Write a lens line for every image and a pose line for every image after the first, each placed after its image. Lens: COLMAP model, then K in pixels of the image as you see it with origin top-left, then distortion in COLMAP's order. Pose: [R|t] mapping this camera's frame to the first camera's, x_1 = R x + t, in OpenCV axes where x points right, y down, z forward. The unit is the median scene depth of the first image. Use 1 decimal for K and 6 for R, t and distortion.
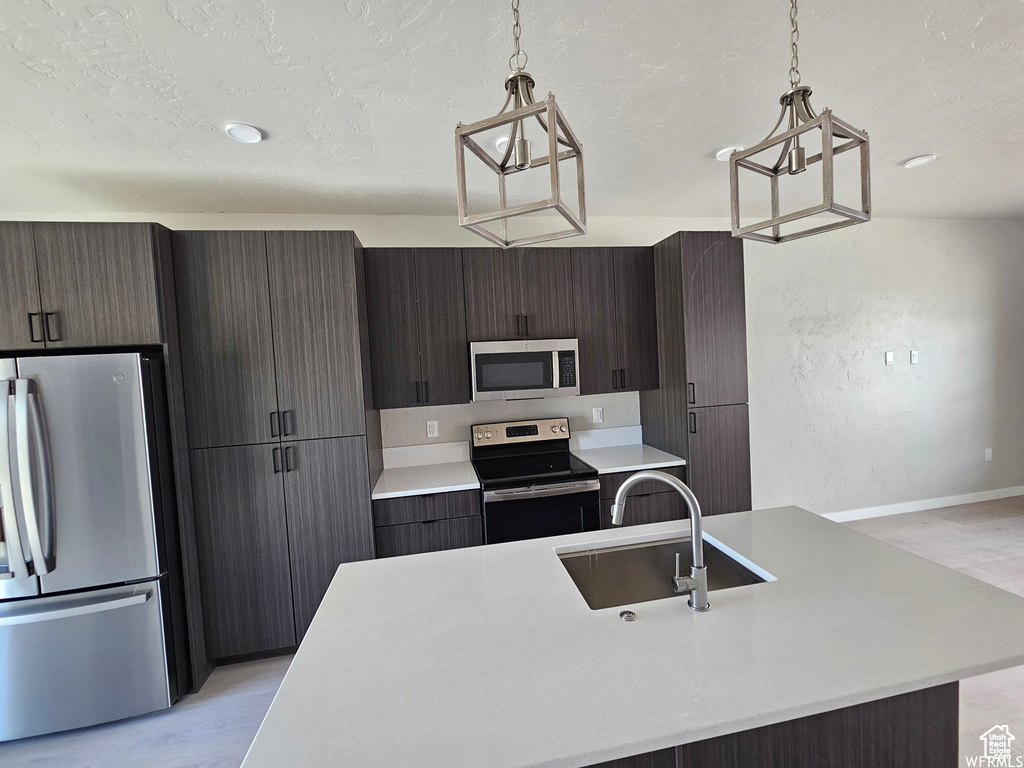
lens RADIAL K [[421.9, 0, 510.4], [0, 421.9, 376.5], [0, 0, 1]] dist [-0.002306, 0.000384]
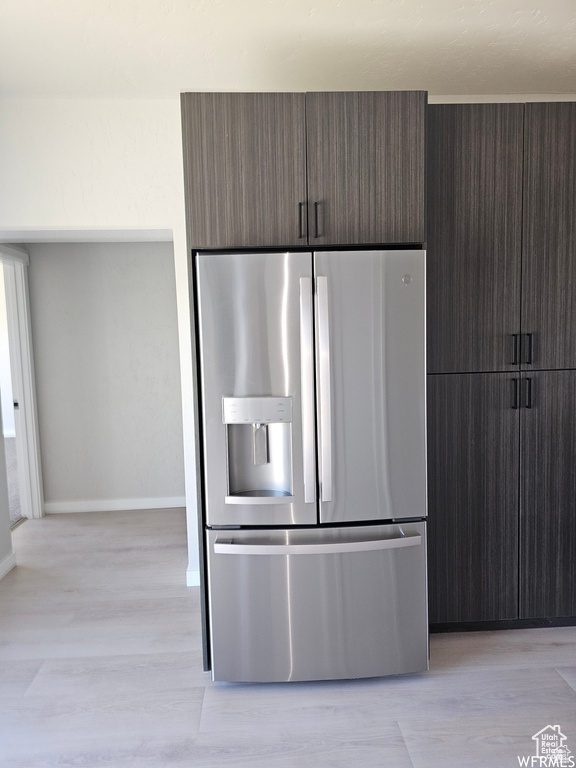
lens RADIAL K [[516.4, 0, 282.8], [0, 516.4, 372.6], [0, 0, 1]] dist [0.082812, -0.076519]
pose [[0.990917, 0.037160, -0.129240, -0.853607], [-0.030991, 0.998297, 0.049420, 0.120047], [0.130856, -0.044966, 0.990381, -0.060356]]
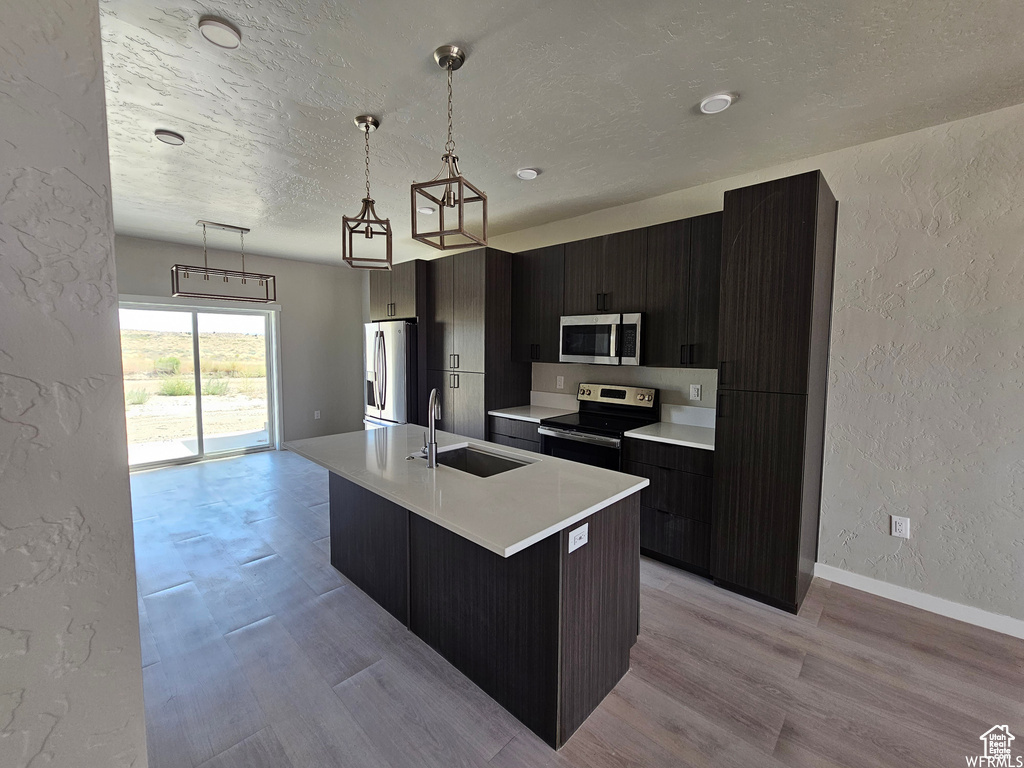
lens RADIAL K [[421.9, 0, 510.4], [0, 421.9, 376.5], [0, 0, 1]] dist [-0.002306, 0.000384]
pose [[0.584025, 0.112801, -0.803860, 1.050467], [-0.069638, 0.993609, 0.088834, -0.001556], [0.808743, 0.004098, 0.588148, 0.121920]]
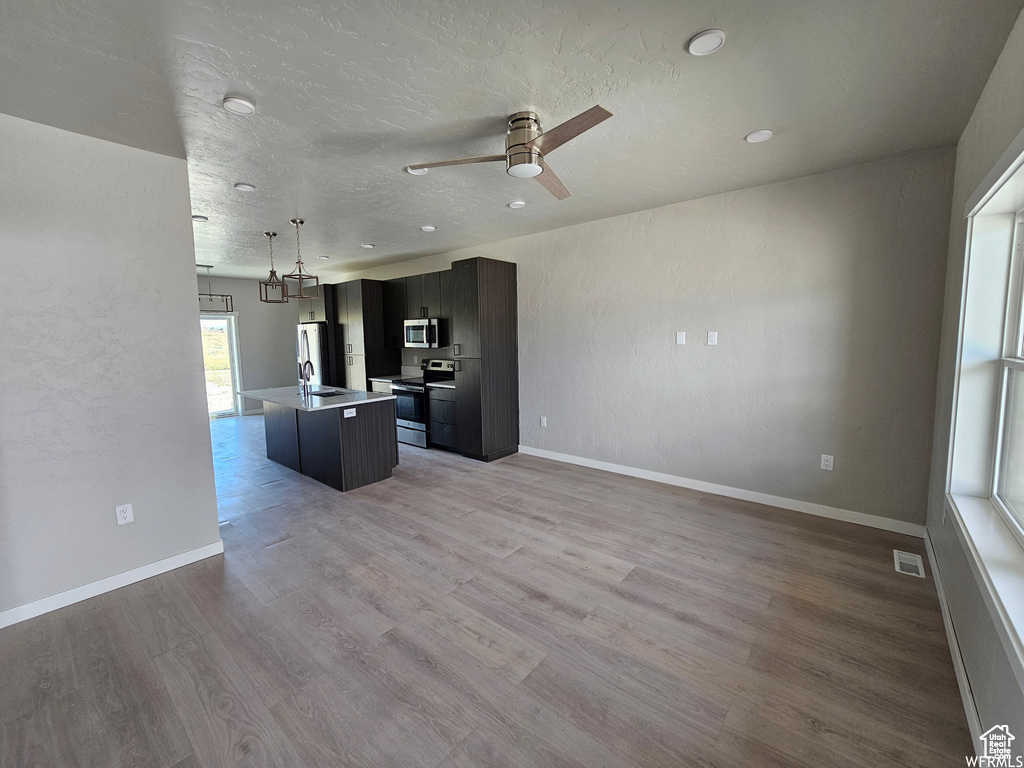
lens RADIAL K [[421.9, 0, 510.4], [0, 421.9, 376.5], [0, 0, 1]] dist [-0.002306, 0.000384]
pose [[0.629701, 0.118636, -0.767725, 2.378515], [-0.047425, 0.992298, 0.114439, -0.080672], [0.775389, -0.035653, 0.630477, 0.016064]]
